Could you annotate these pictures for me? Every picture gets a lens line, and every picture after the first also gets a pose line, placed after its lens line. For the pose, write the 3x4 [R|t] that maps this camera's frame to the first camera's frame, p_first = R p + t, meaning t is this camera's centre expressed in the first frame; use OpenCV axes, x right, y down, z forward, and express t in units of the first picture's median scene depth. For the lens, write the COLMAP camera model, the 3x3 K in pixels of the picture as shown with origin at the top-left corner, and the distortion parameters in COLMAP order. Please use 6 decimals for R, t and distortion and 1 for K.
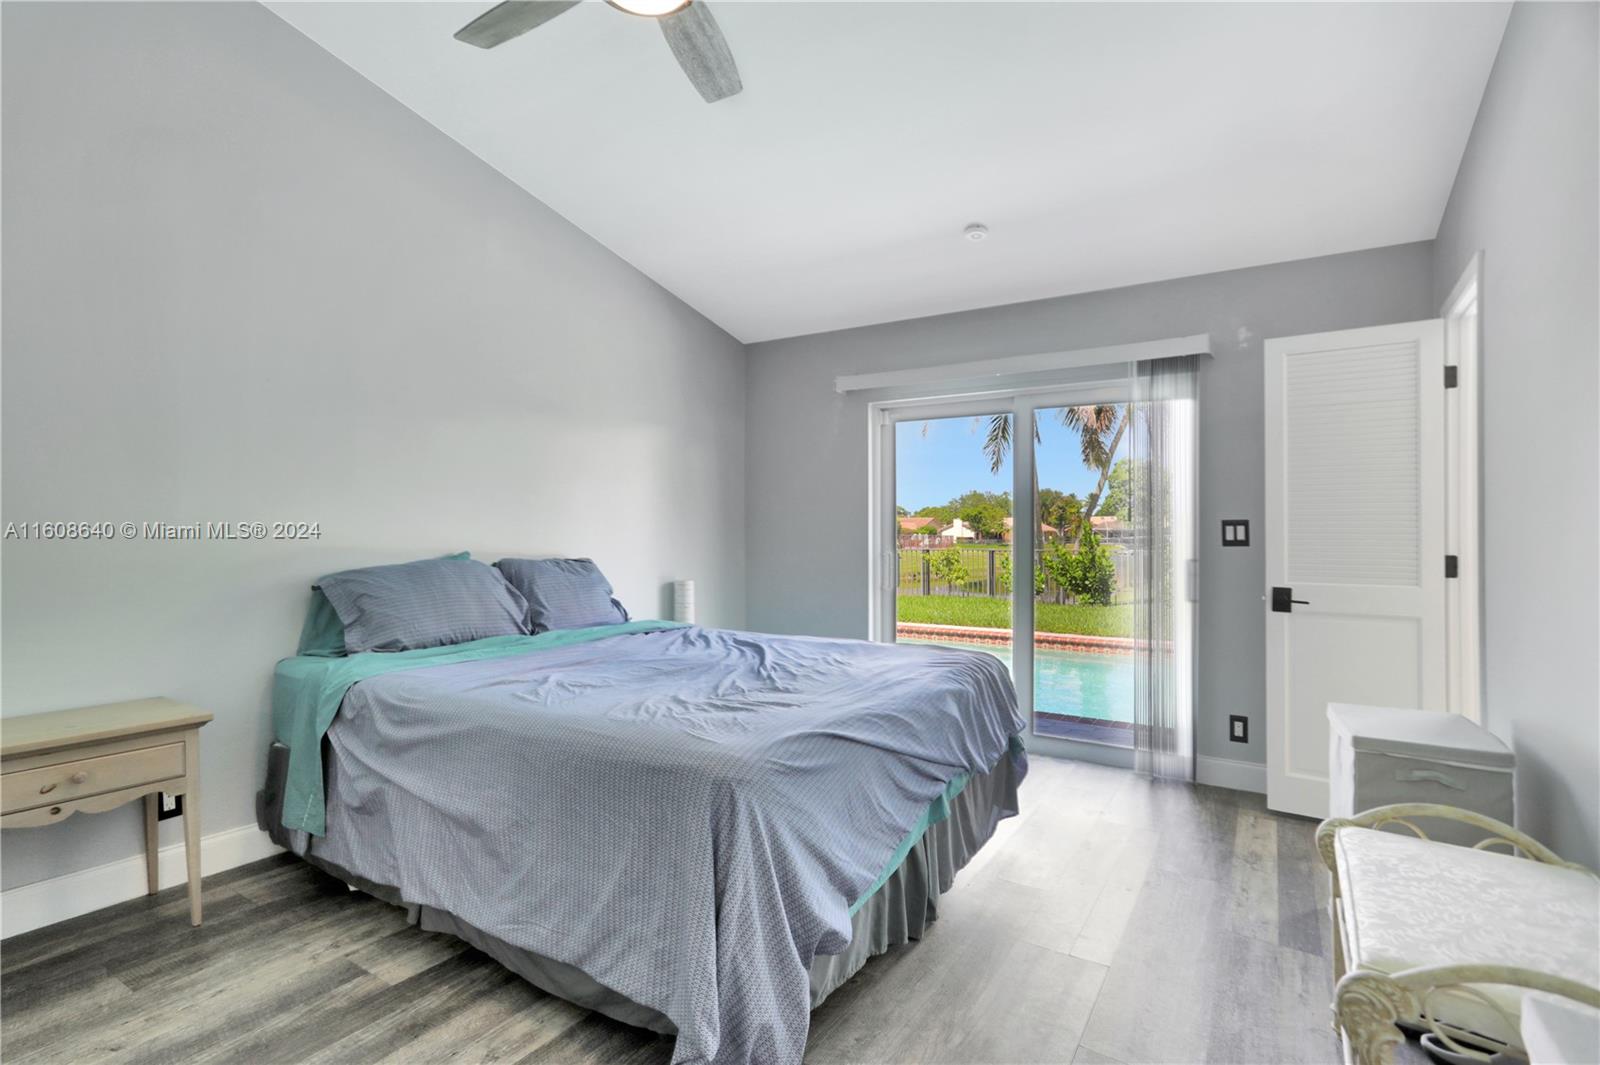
lens RADIAL K [[800.2, 0, 758.7], [0, 800.2, 524.6], [0, 0, 1]] dist [-0.052756, 0.025778]
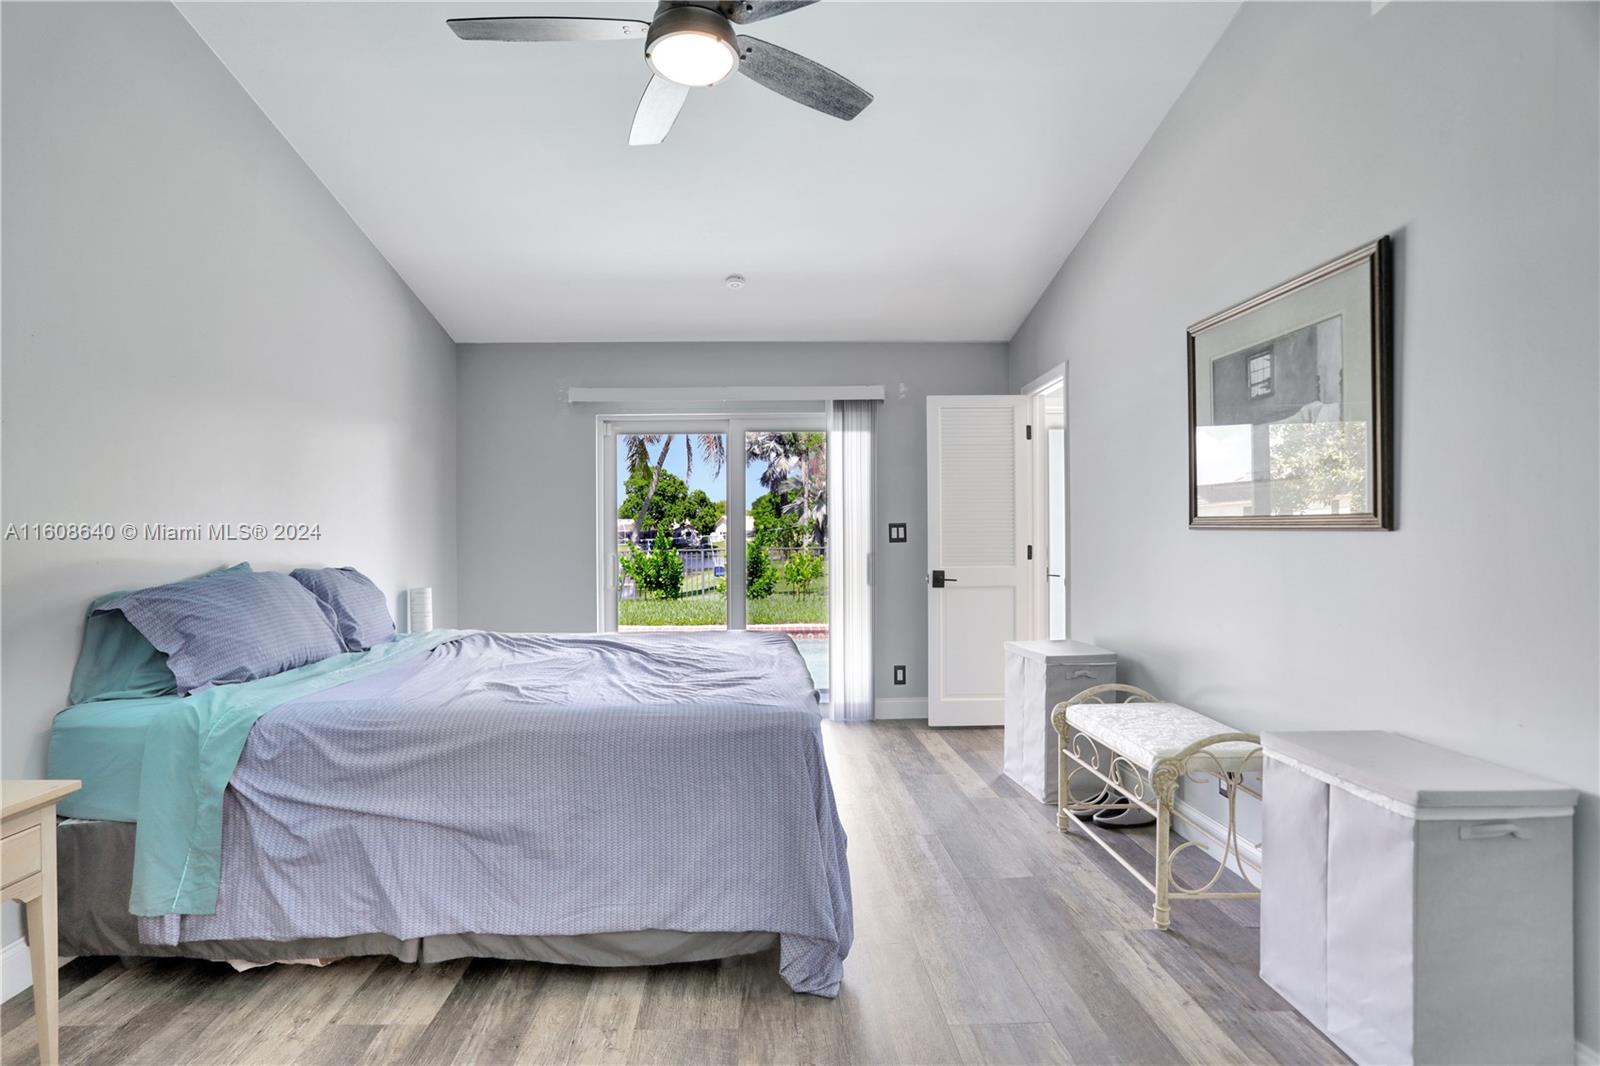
lens RADIAL K [[784.9, 0, 770.1], [0, 784.9, 532.6], [0, 0, 1]] dist [-0.049144, 0.023593]
pose [[0.816741, -0.008073, 0.576948, -0.403854], [0.005258, 0.999965, 0.006549, 0.000383], [-0.576980, -0.002316, 0.816755, 0.012940]]
